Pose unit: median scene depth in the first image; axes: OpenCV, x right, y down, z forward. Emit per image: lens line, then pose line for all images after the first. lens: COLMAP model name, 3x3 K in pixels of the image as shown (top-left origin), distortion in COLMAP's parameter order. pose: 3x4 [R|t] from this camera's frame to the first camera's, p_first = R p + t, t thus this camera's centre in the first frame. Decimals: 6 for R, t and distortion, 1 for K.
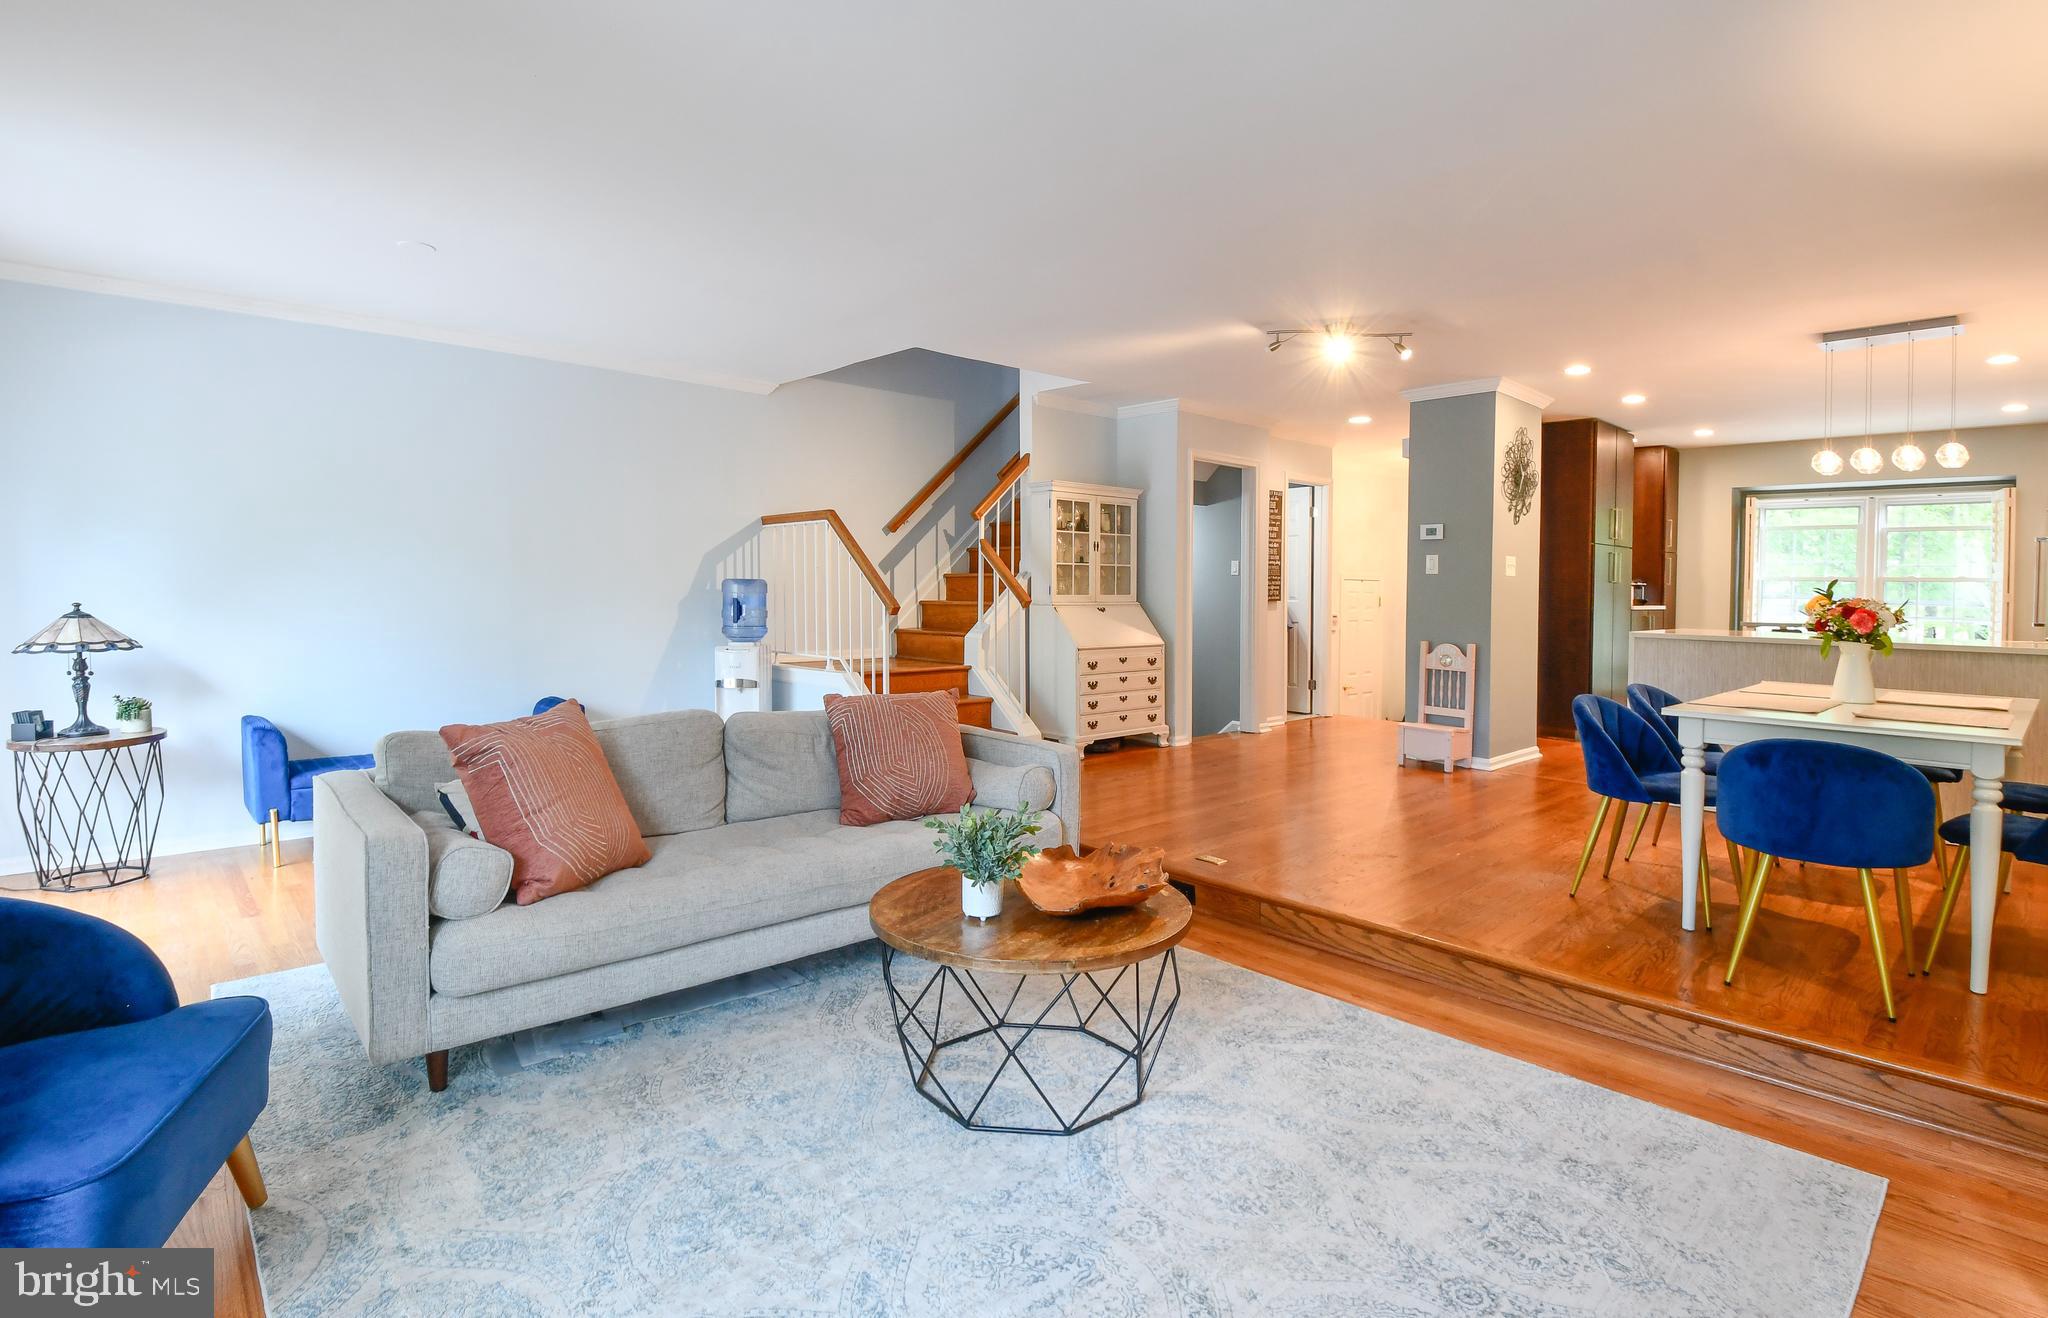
lens RADIAL K [[946.4, 0, 1046.0], [0, 946.4, 643.7], [0, 0, 1]] dist [-0.017824, -0.000488]
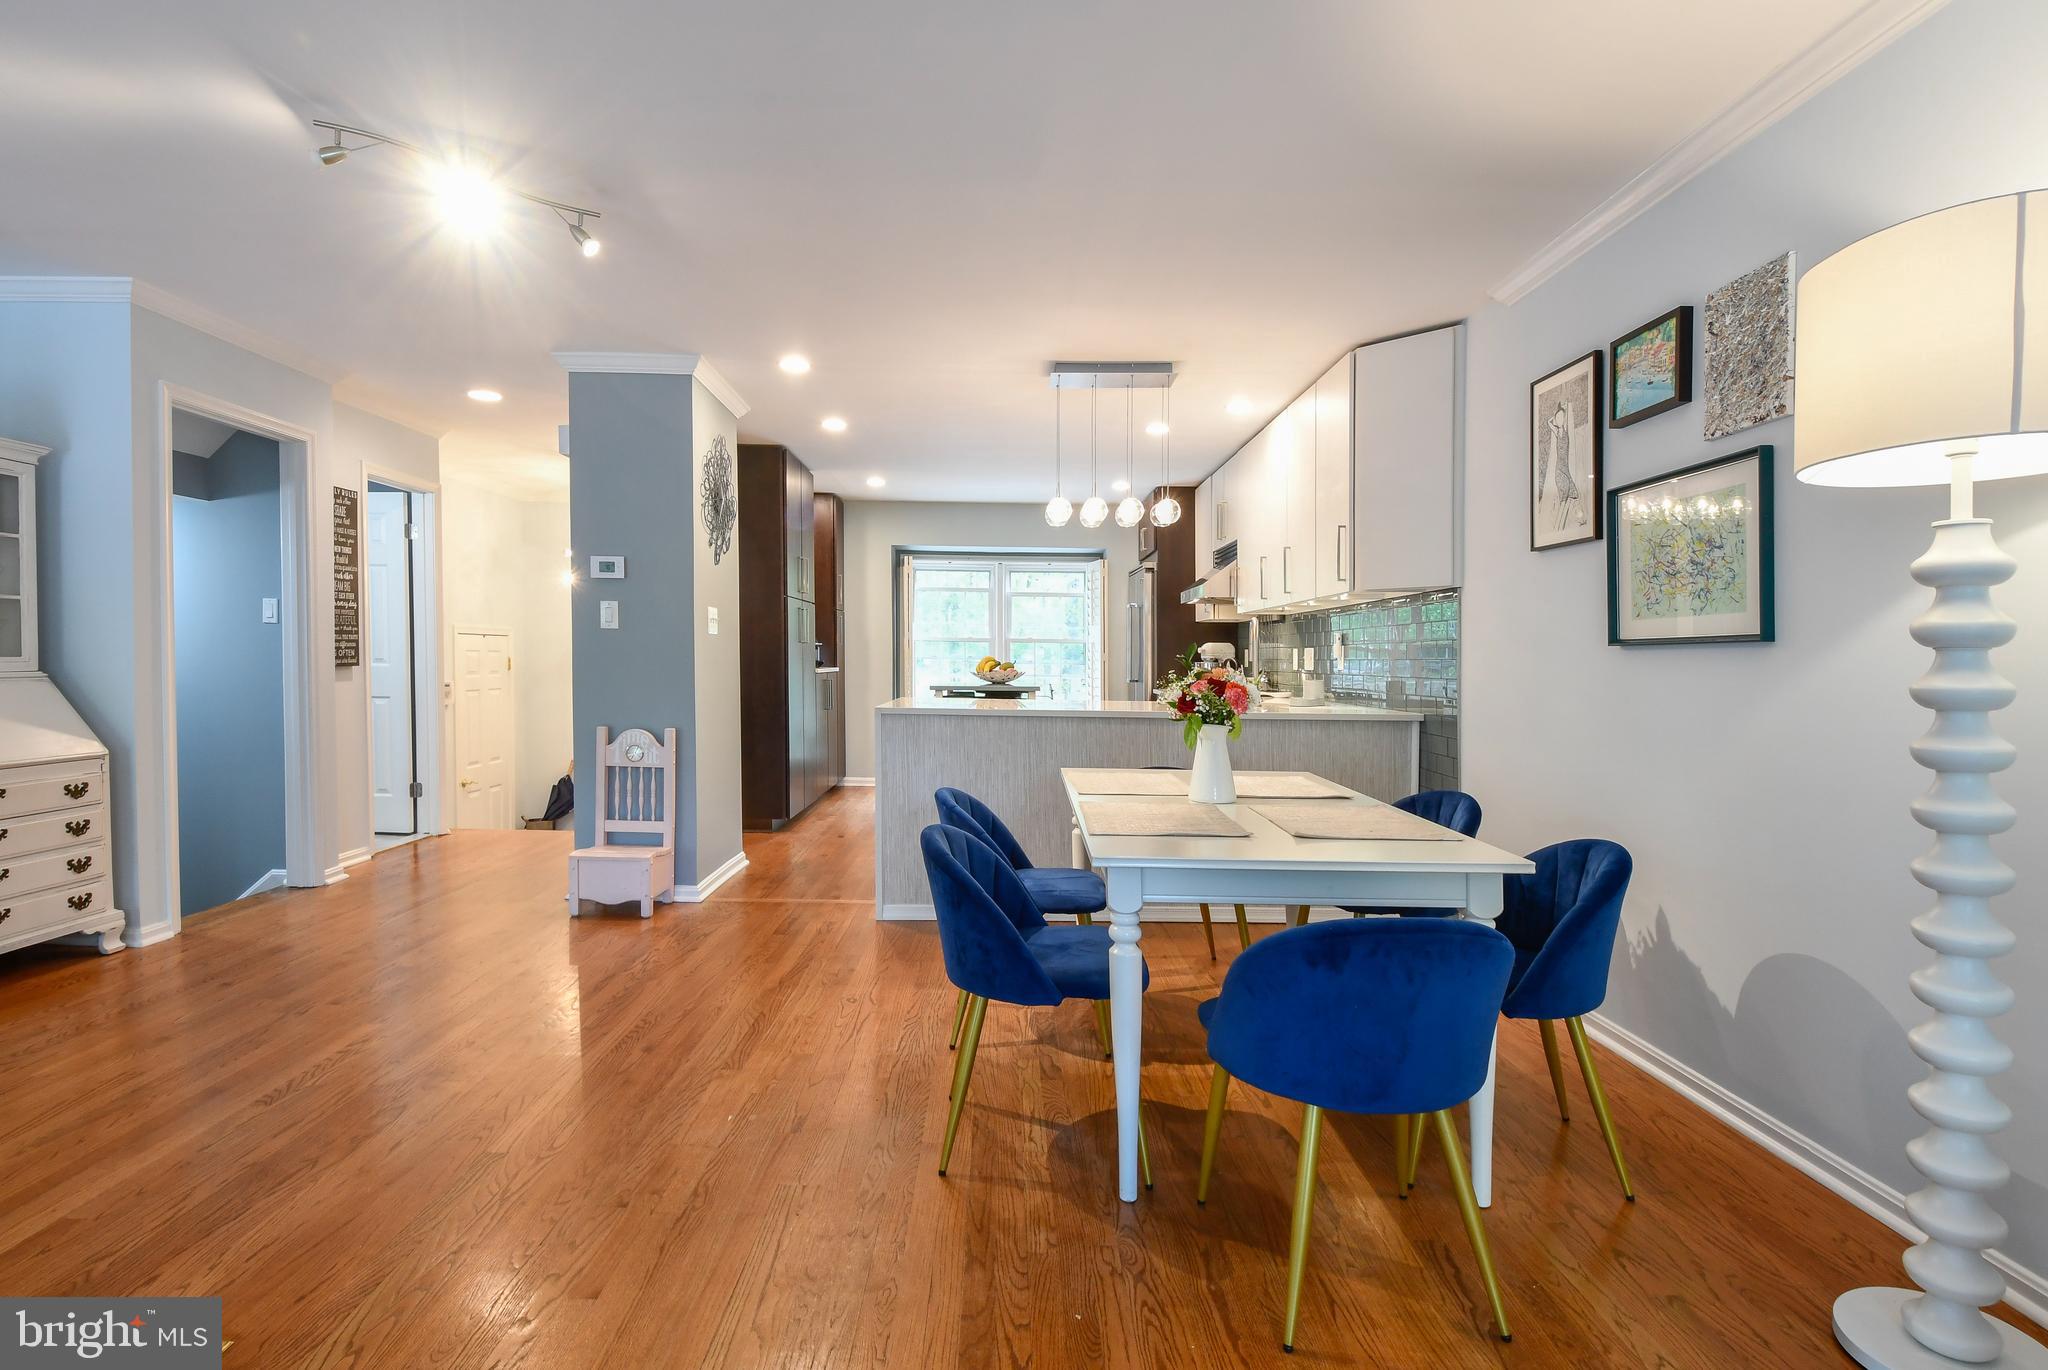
lens RADIAL K [[1019.4, 0, 1031.6], [0, 1019.4, 691.5], [0, 0, 1]] dist [-0.029140, -0.004706]
pose [[0.674218, -0.023872, 0.738147, 0.067678], [0.033421, 0.999440, 0.001796, -0.017561], [-0.737776, 0.023458, 0.674638, 0.264300]]
